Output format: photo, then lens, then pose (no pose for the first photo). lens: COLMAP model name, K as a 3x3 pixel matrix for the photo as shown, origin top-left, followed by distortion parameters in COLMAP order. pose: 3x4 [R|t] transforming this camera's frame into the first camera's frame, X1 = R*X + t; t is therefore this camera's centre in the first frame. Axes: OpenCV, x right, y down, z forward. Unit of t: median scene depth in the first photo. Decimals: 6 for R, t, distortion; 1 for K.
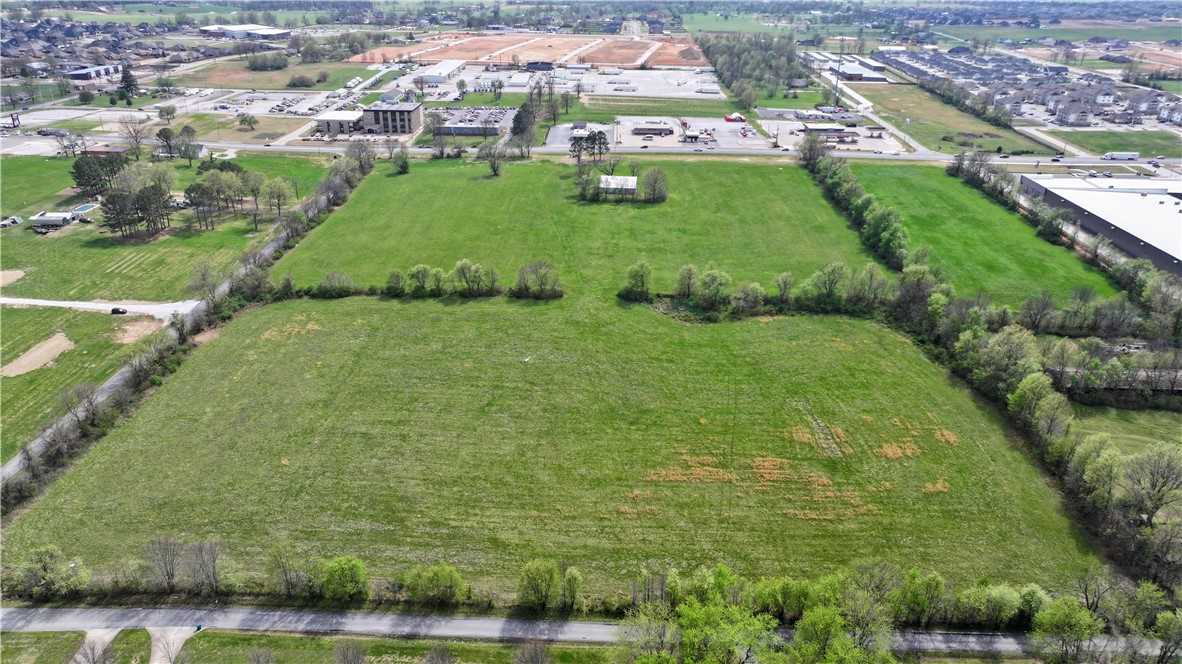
lens RADIAL K [[819.5, 0, 595.6], [0, 819.5, 333.5], [0, 0, 1]] dist [0.007656, 0.005731]
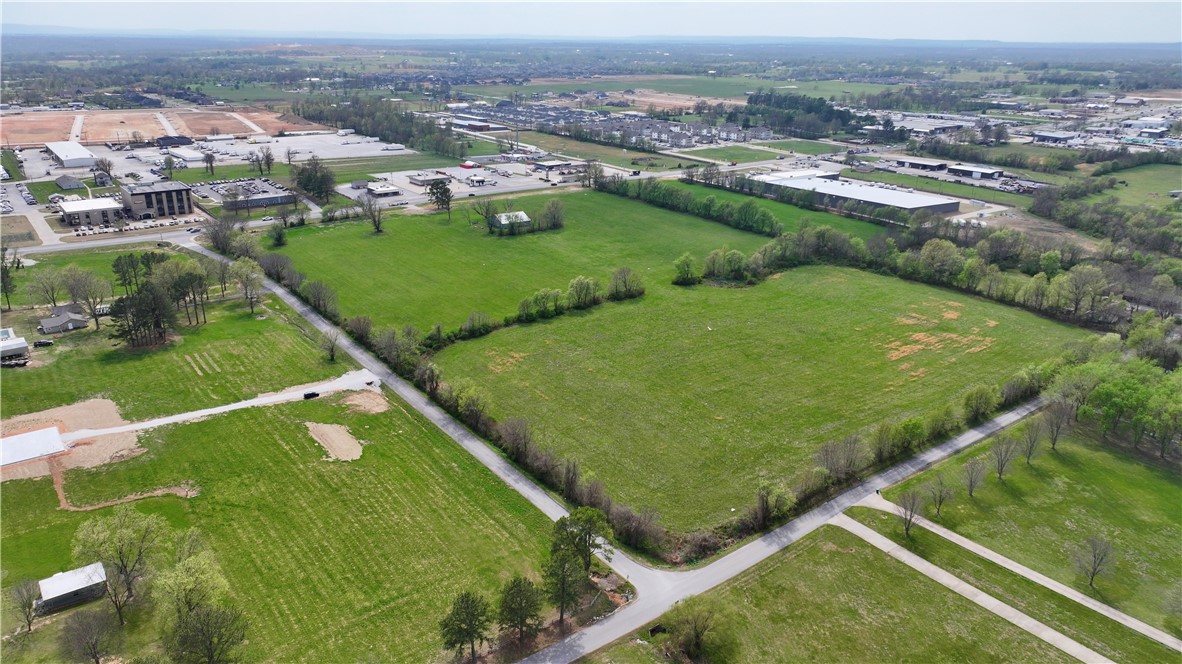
lens RADIAL K [[819.5, 0, 595.6], [0, 819.5, 333.5], [0, 0, 1]] dist [0.007656, 0.005731]
pose [[0.776339, -0.218384, 0.591275, -0.826241], [0.261479, 0.965120, 0.013142, -0.021203], [-0.573521, 0.144403, 0.806363, 0.060685]]
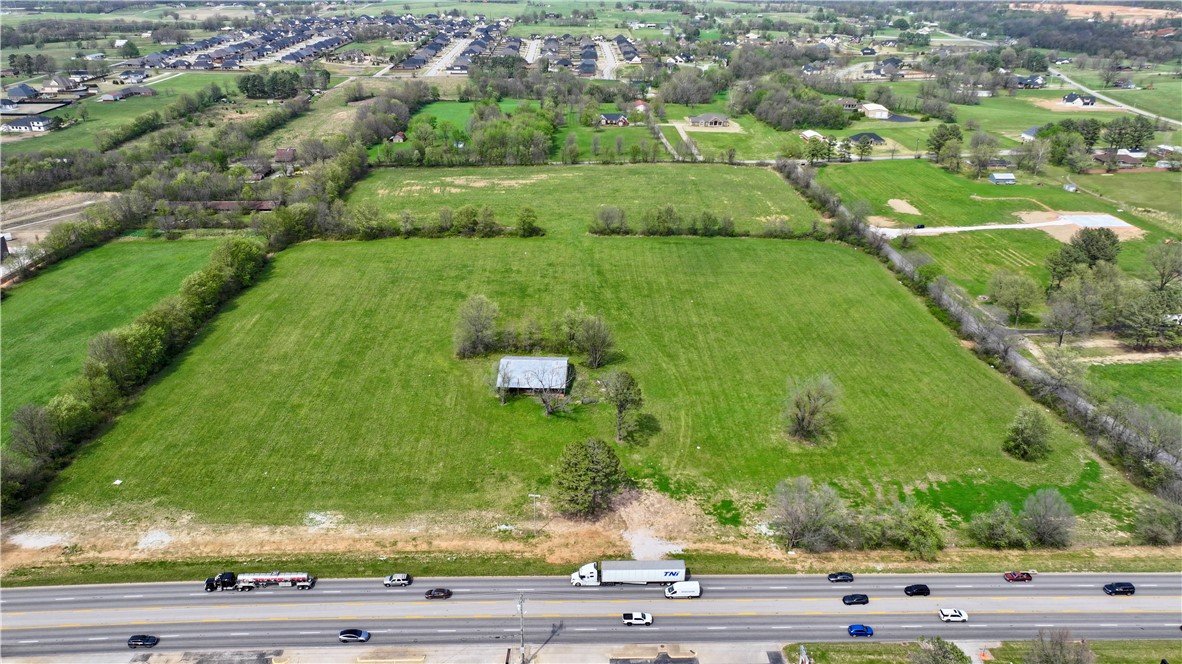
lens RADIAL K [[825.2, 0, 591.0], [0, 825.2, 332.0], [0, 0, 1]] dist [-0.002180, 0.002243]
pose [[-0.998353, 0.011453, -0.056216, 0.028759], [-0.035034, 0.654248, 0.755468, -0.870720], [0.045432, 0.756193, -0.652769, 1.896873]]
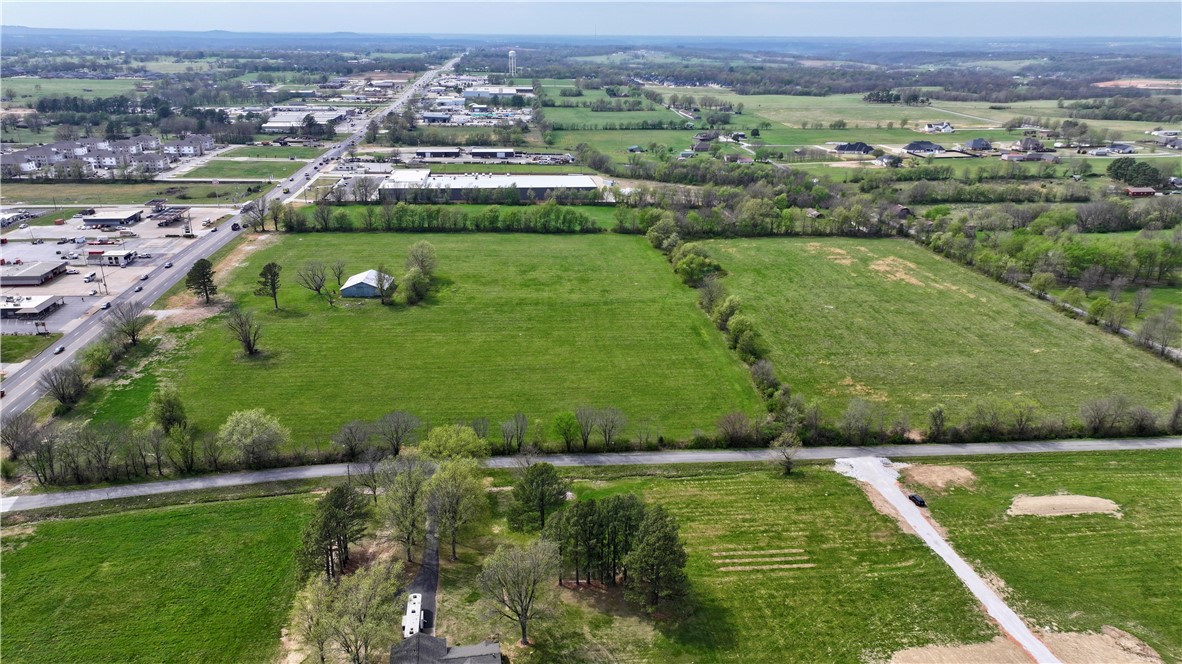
lens RADIAL K [[825.2, 0, 591.0], [0, 825.2, 332.0], [0, 0, 1]] dist [-0.002180, 0.002243]
pose [[-0.128951, -0.349461, 0.928035, -1.109464], [0.407353, 0.834577, 0.370871, -0.508301], [-0.904121, 0.425862, 0.034735, 1.120503]]
